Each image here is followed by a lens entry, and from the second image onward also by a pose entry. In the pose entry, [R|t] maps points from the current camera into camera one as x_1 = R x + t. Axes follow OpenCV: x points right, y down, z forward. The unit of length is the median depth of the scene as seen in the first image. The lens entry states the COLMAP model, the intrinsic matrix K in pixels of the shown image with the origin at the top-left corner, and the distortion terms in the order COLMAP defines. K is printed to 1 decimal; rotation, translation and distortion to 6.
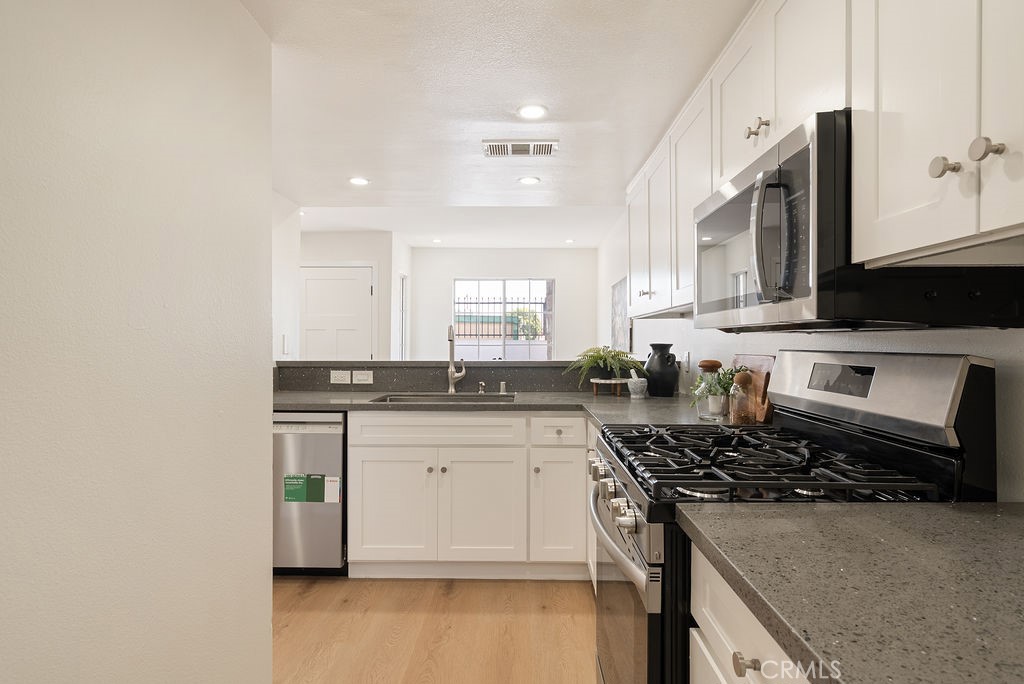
lens RADIAL K [[548.2, 0, 512.0], [0, 548.2, 342.0], [0, 0, 1]] dist [-0.000558, -0.000089]
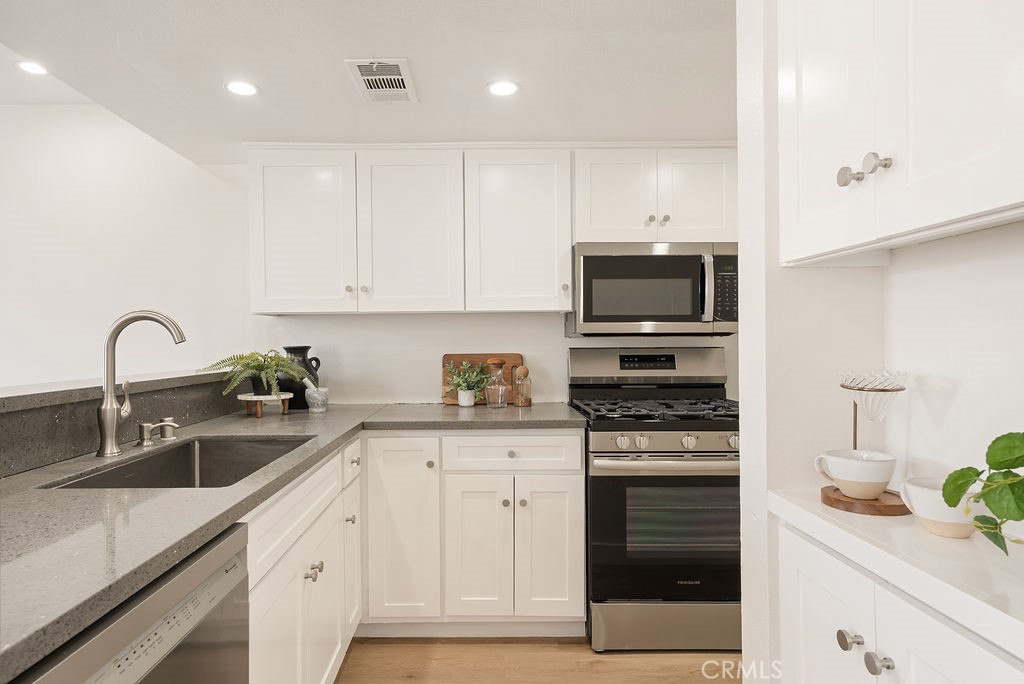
lens RADIAL K [[594.4, 0, 486.7], [0, 594.4, 344.0], [0, 0, 1]] dist [-0.000010, 0.000190]
pose [[-0.009526, -0.000527, 0.999954, -0.609197], [0.006519, 0.999979, 0.000590, 0.001964], [-0.999933, 0.006524, -0.009522, 0.694734]]
